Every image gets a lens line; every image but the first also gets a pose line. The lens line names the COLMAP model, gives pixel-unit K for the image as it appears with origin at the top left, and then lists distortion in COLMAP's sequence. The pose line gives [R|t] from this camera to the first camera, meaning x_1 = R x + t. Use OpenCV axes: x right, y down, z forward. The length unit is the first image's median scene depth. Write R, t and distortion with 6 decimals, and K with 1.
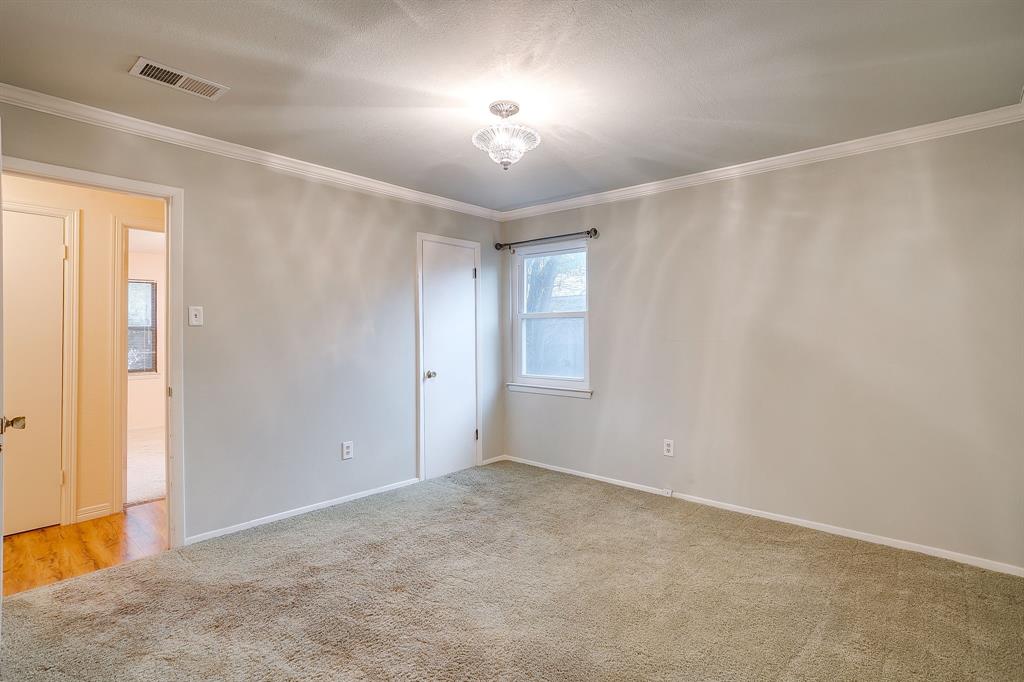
lens RADIAL K [[499.4, 0, 510.0], [0, 499.4, 336.4], [0, 0, 1]] dist [-0.056433, 0.034793]
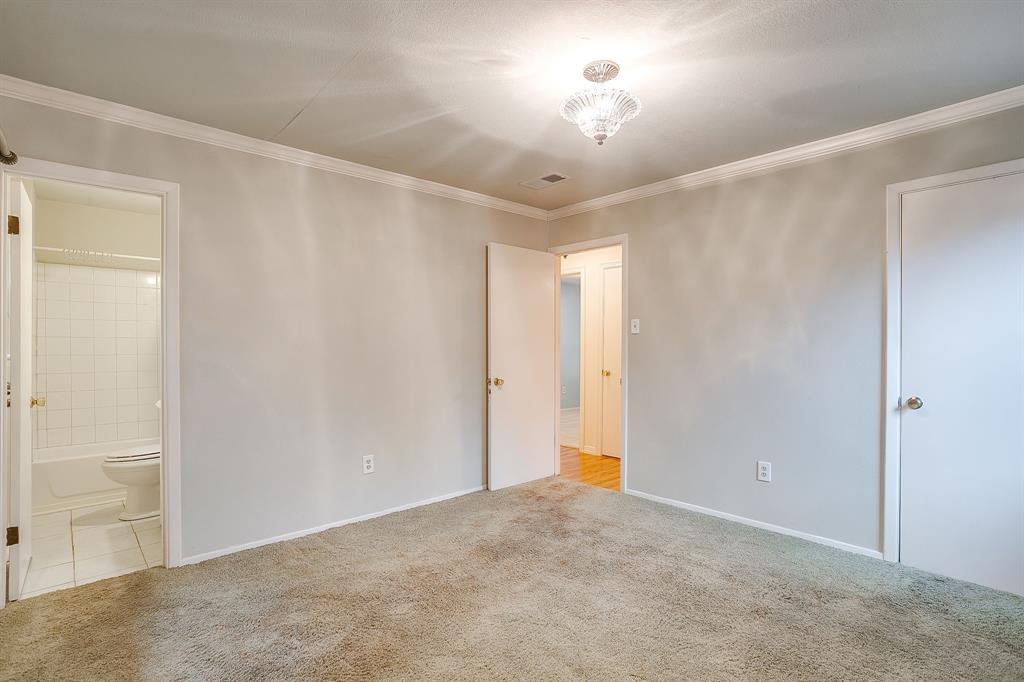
lens RADIAL K [[516.9, 0, 530.5], [0, 516.9, 360.0], [0, 0, 1]] dist [-0.026738, 0.018851]
pose [[-0.091815, 0.036661, -0.995101, 0.657743], [-0.003270, 0.999306, 0.037118, -0.001633], [0.995771, 0.006662, -0.091631, 0.714898]]
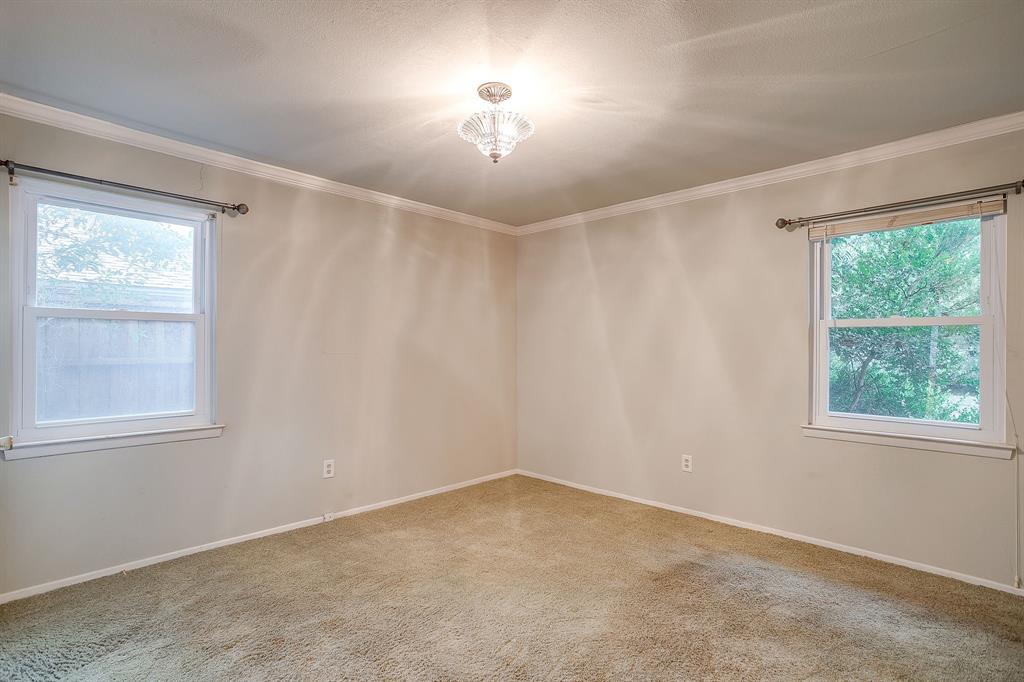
lens RADIAL K [[491.3, 0, 514.7], [0, 491.3, 349.1], [0, 0, 1]] dist [-0.001217, -0.000150]
pose [[0.056812, -0.004975, 0.998373, -0.661283], [0.003726, 0.999982, 0.004771, -0.003715], [-0.998378, 0.003449, 0.056829, 0.678514]]
